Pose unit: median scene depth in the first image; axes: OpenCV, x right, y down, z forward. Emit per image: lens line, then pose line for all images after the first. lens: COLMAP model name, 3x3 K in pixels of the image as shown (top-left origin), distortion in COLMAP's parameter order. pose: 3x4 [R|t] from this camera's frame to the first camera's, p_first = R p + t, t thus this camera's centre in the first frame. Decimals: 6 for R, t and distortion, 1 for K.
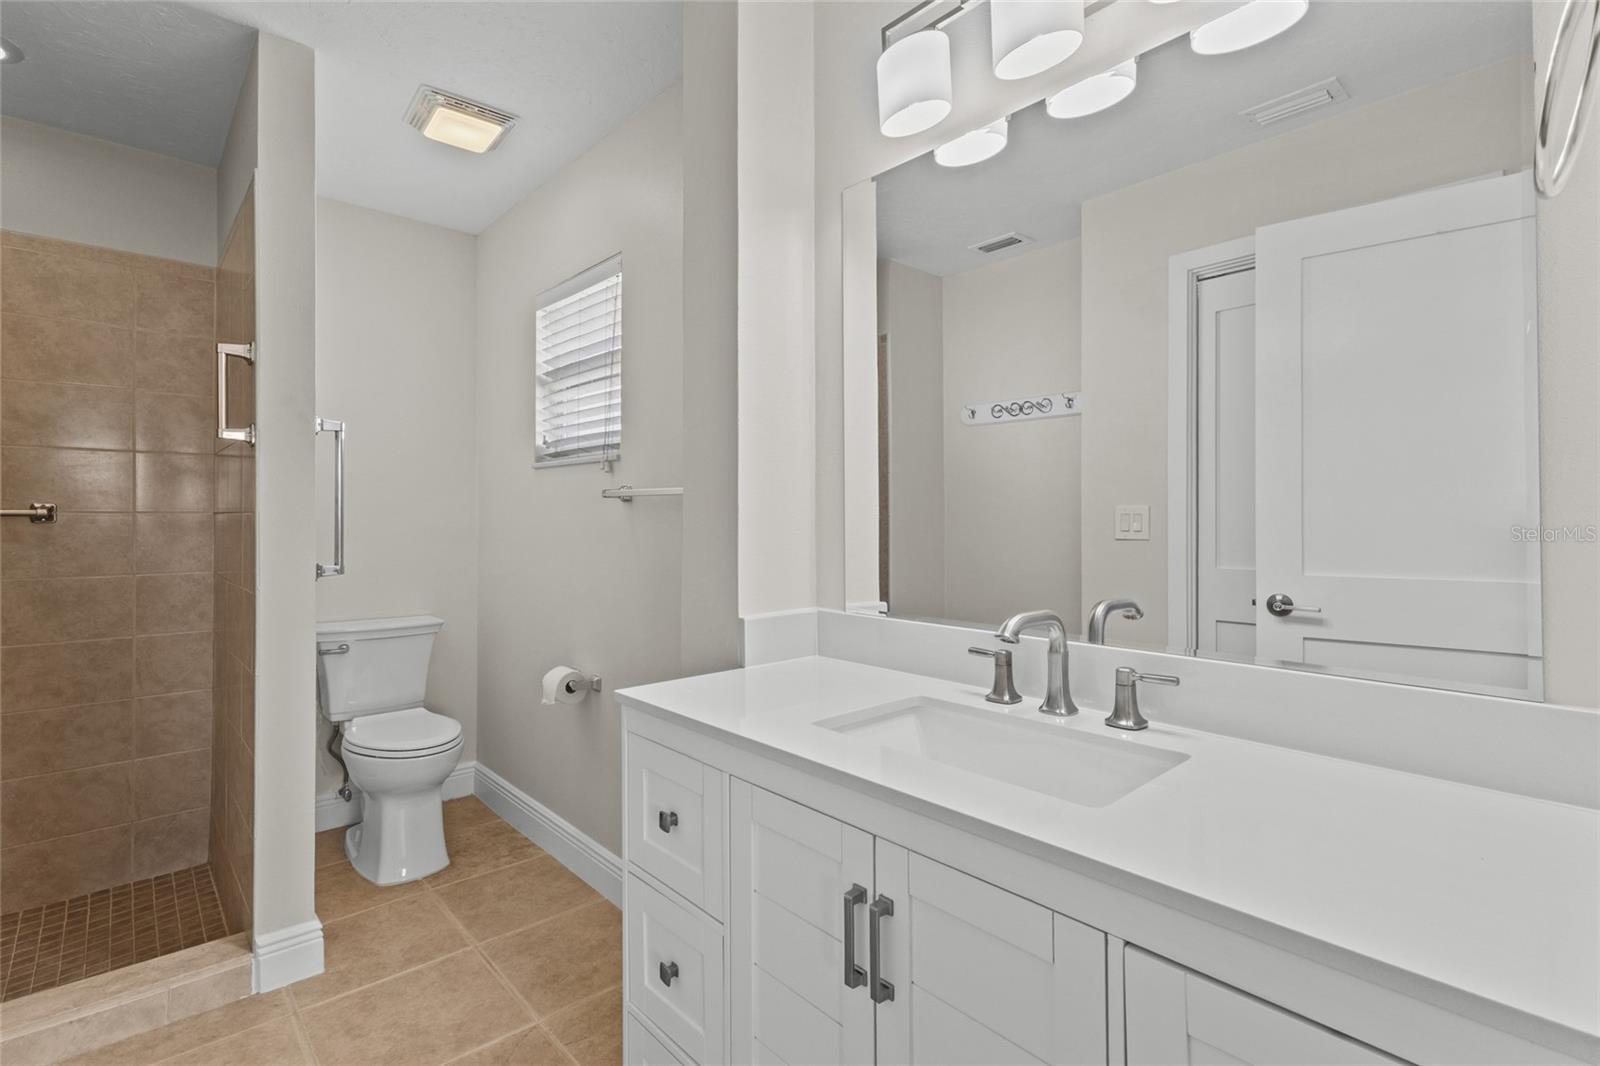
lens RADIAL K [[756.9, 0, 801.1], [0, 756.9, 512.3], [0, 0, 1]] dist [0.013462, 0.001062]
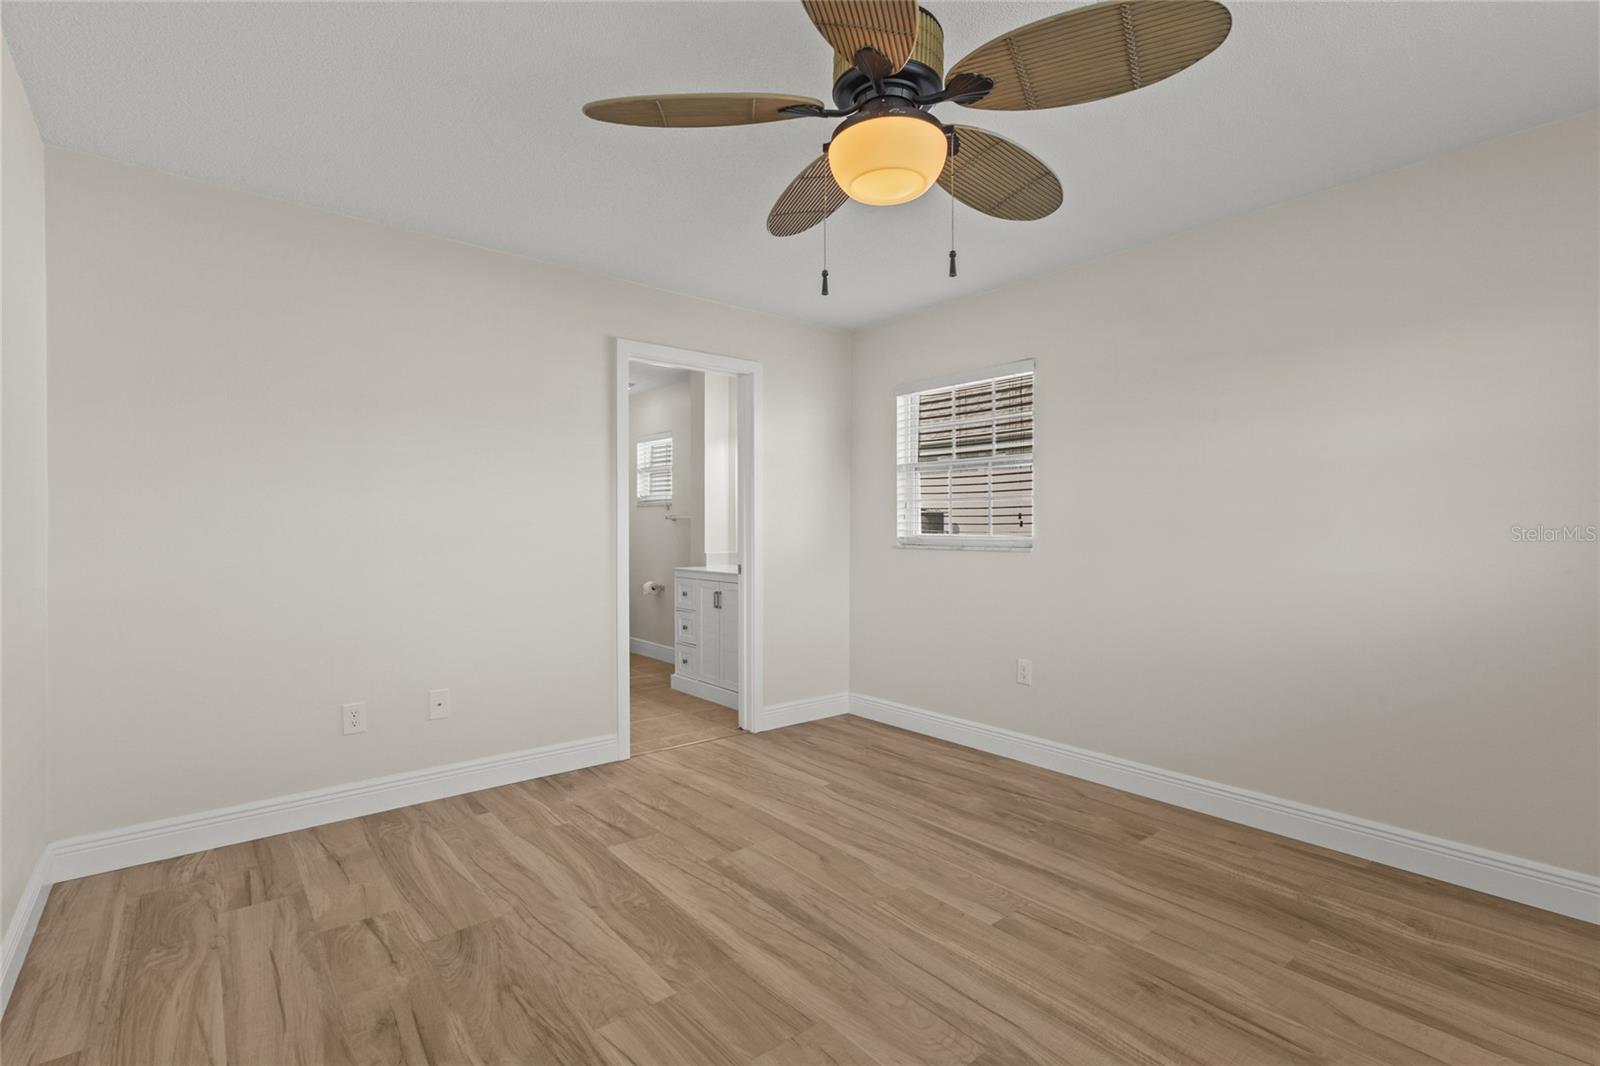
lens RADIAL K [[738.8, 0, 795.4], [0, 738.8, 525.0], [0, 0, 1]] dist [0.000146, 0.001279]
pose [[0.998535, -0.000084, -0.054118, 0.683671], [0.000354, 0.999988, 0.004985, -0.019245], [0.054117, -0.004997, 0.998522, -3.176894]]
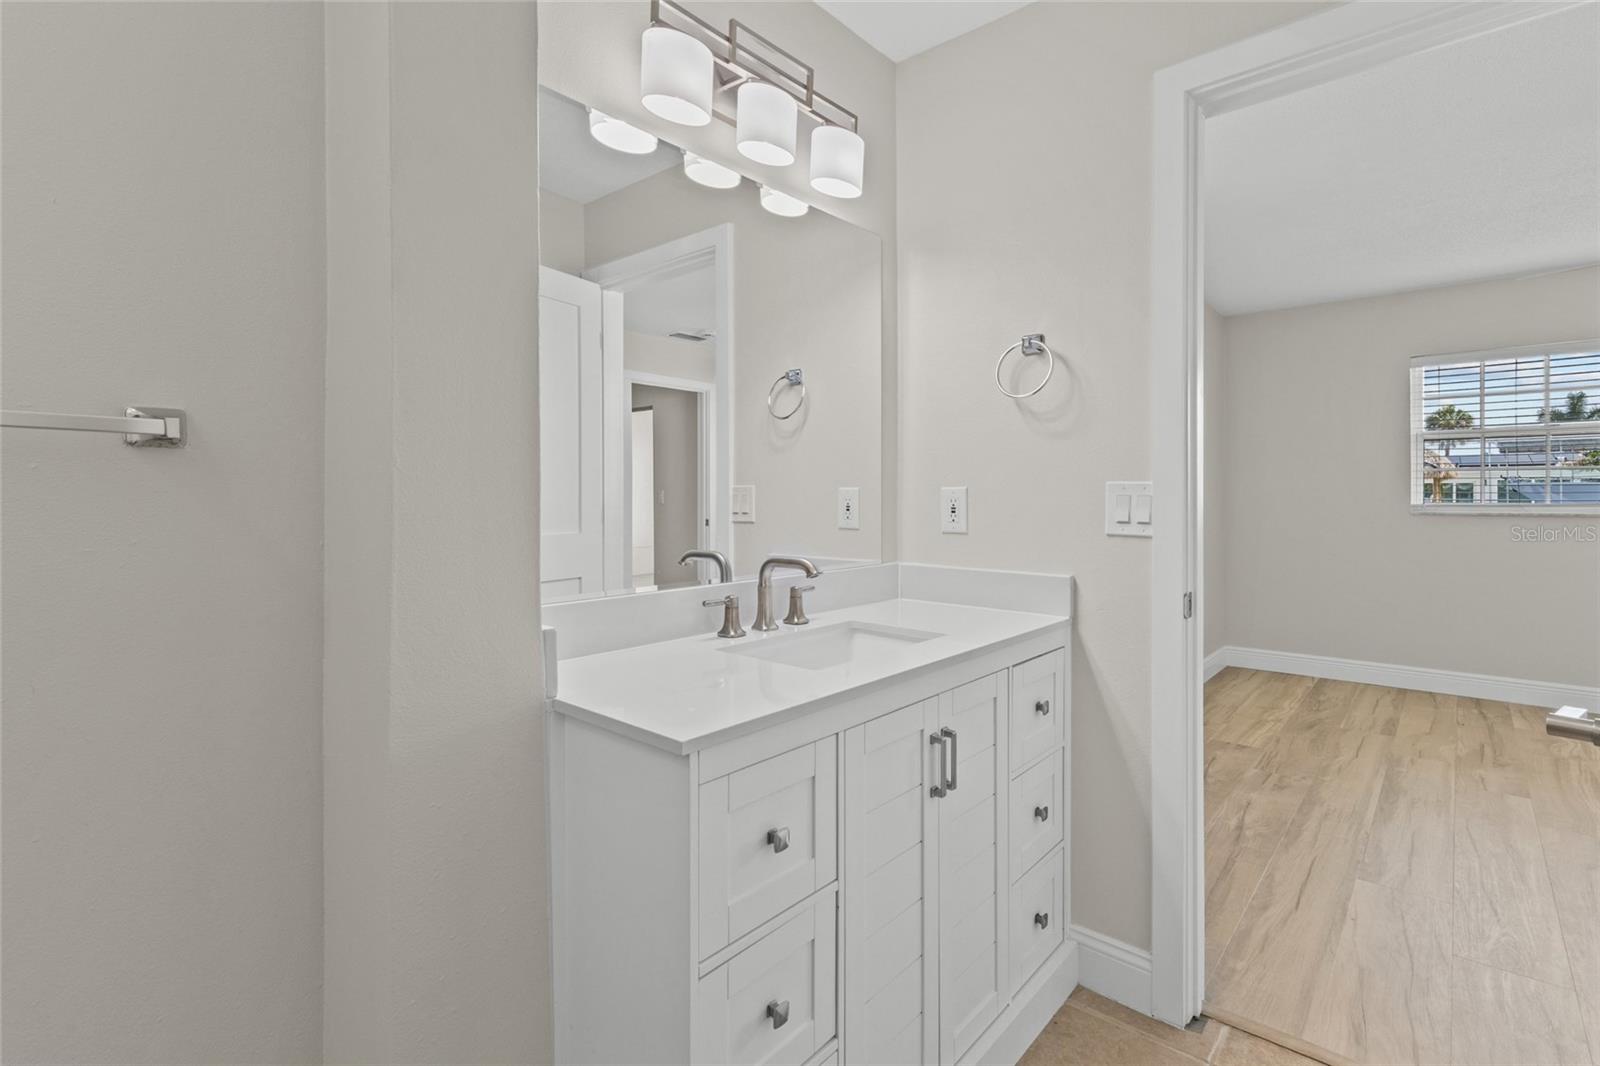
lens RADIAL K [[756.3, 0, 796.0], [0, 756.3, 494.2], [0, 0, 1]] dist [0.000682, 0.000522]
pose [[-0.112815, -0.002055, 0.993614, -0.990020], [-0.010545, 0.999944, 0.000871, 0.010872], [-0.993560, -0.010380, -0.112831, 1.034457]]
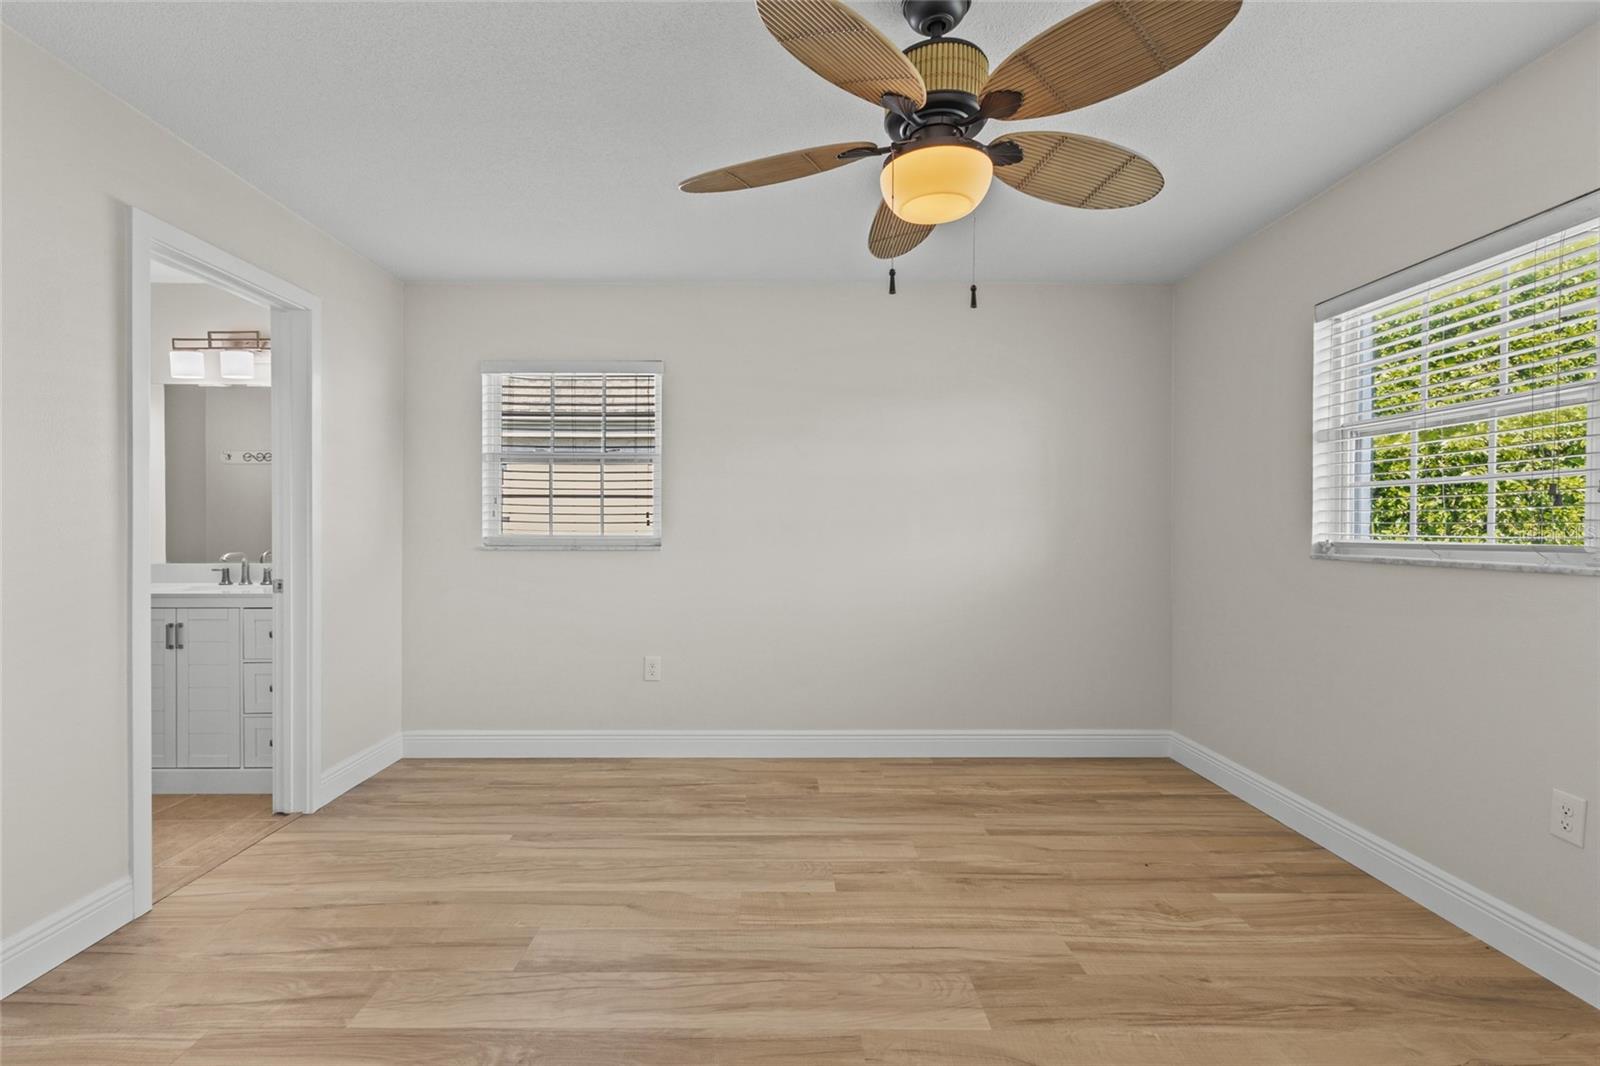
lens RADIAL K [[747.0, 0, 784.5], [0, 747.0, 528.3], [0, 0, 1]] dist [0.000190, 0.000780]
pose [[0.669627, -0.002104, 0.742694, -0.445554], [-0.007723, 0.999922, 0.009795, -0.020230], [-0.742657, -0.012295, 0.669559, -2.606756]]
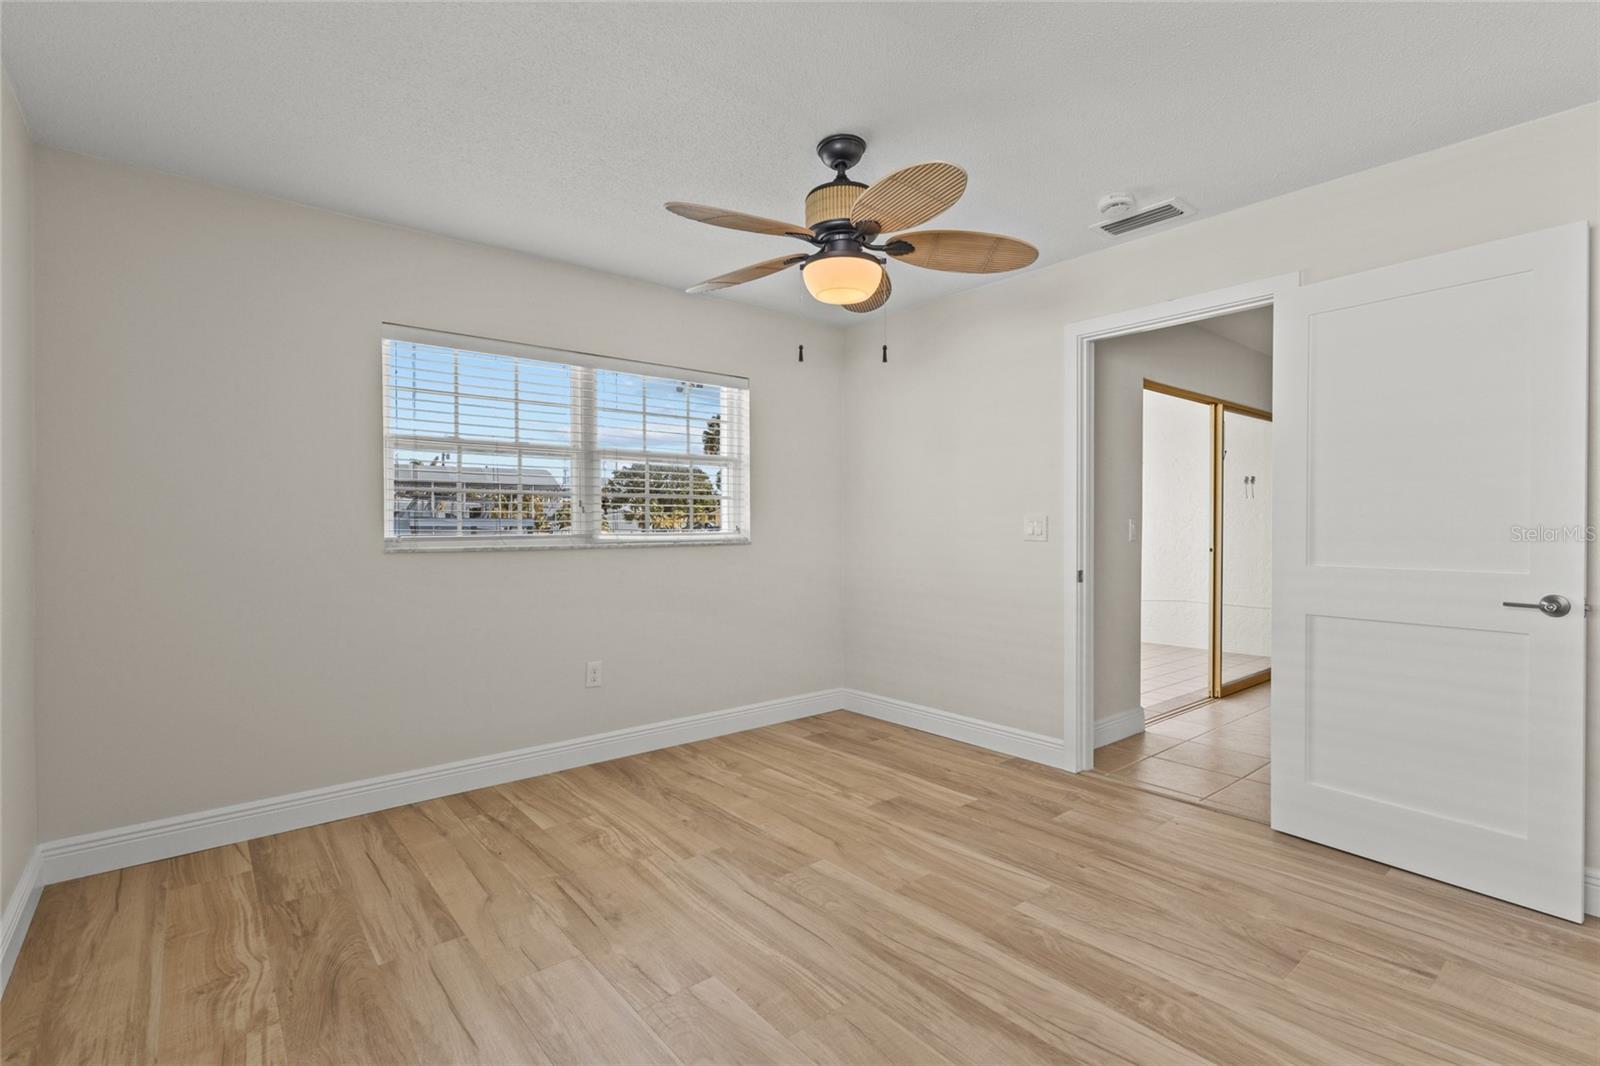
lens RADIAL K [[738.8, 0, 795.4], [0, 738.8, 525.0], [0, 0, 1]] dist [0.000146, 0.001279]
pose [[-0.998671, 0.002103, 0.051494, 0.795975], [0.001667, 0.999962, -0.008511, 0.011272], [-0.051510, -0.008414, -0.998637, 0.048706]]
